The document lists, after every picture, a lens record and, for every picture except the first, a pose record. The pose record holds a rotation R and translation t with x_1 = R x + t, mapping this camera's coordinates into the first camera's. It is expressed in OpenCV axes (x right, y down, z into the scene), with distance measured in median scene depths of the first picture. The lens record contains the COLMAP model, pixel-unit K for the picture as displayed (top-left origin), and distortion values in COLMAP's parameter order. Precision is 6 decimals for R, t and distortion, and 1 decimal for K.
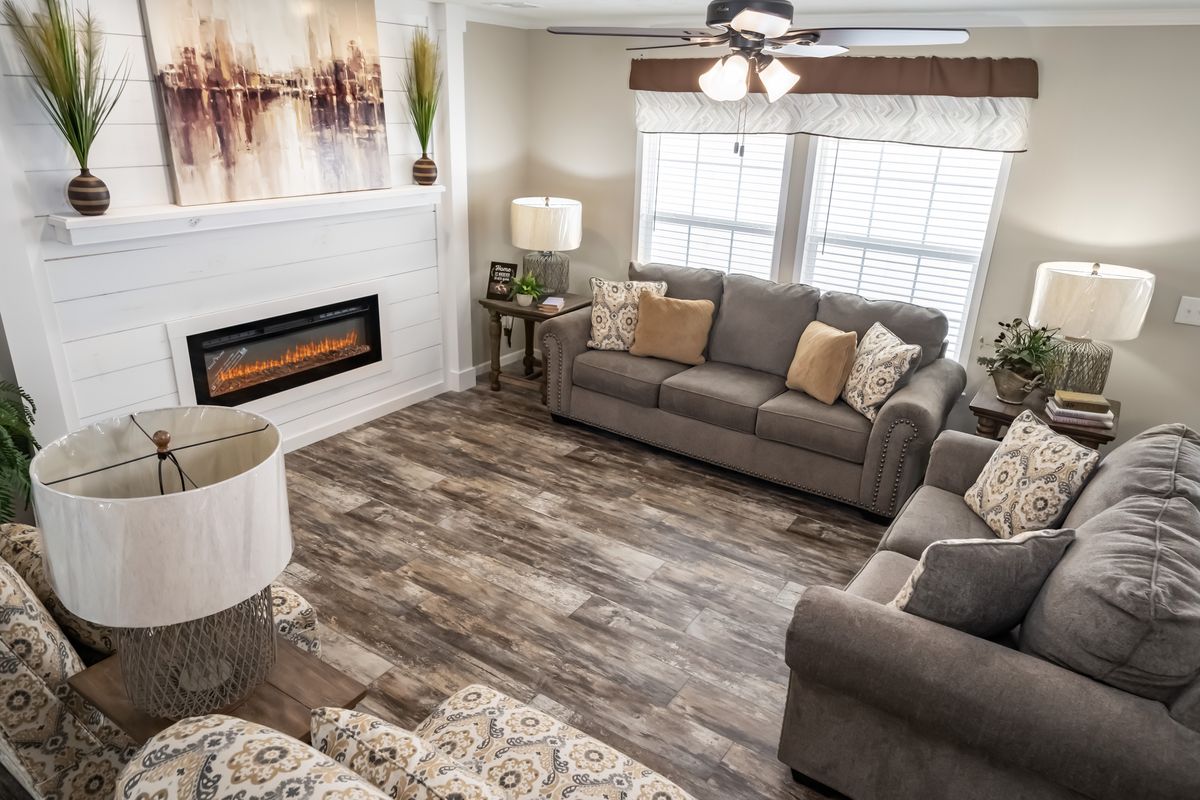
lens RADIAL K [[759.1, 0, 610.5], [0, 759.1, 399.3], [0, 0, 1]] dist [0.002079, 0.003962]
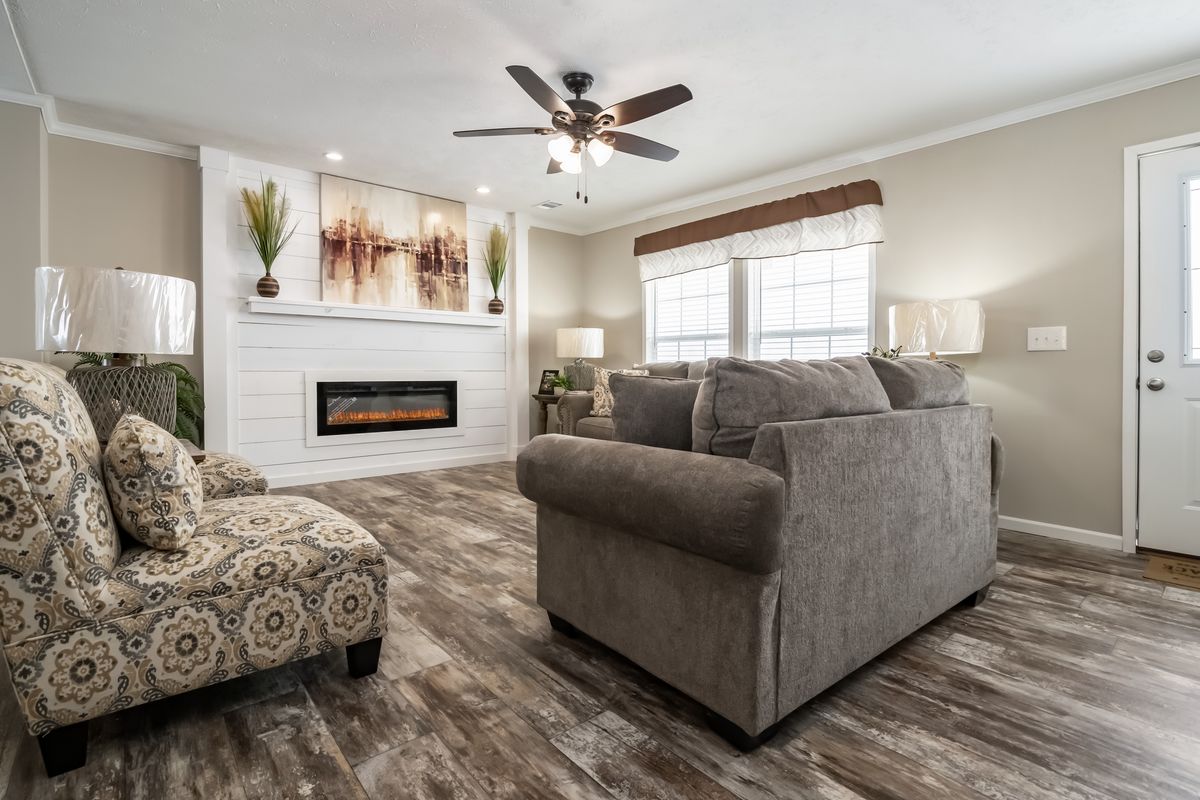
lens RADIAL K [[565.0, 0, 613.8], [0, 565.0, 381.1], [0, 0, 1]] dist [0.000896, 0.000025]
pose [[0.964723, -0.034273, -0.261028, 0.334699], [-0.059112, 0.937976, -0.341625, 0.263370], [0.256546, 0.345003, 0.902860, 0.067454]]
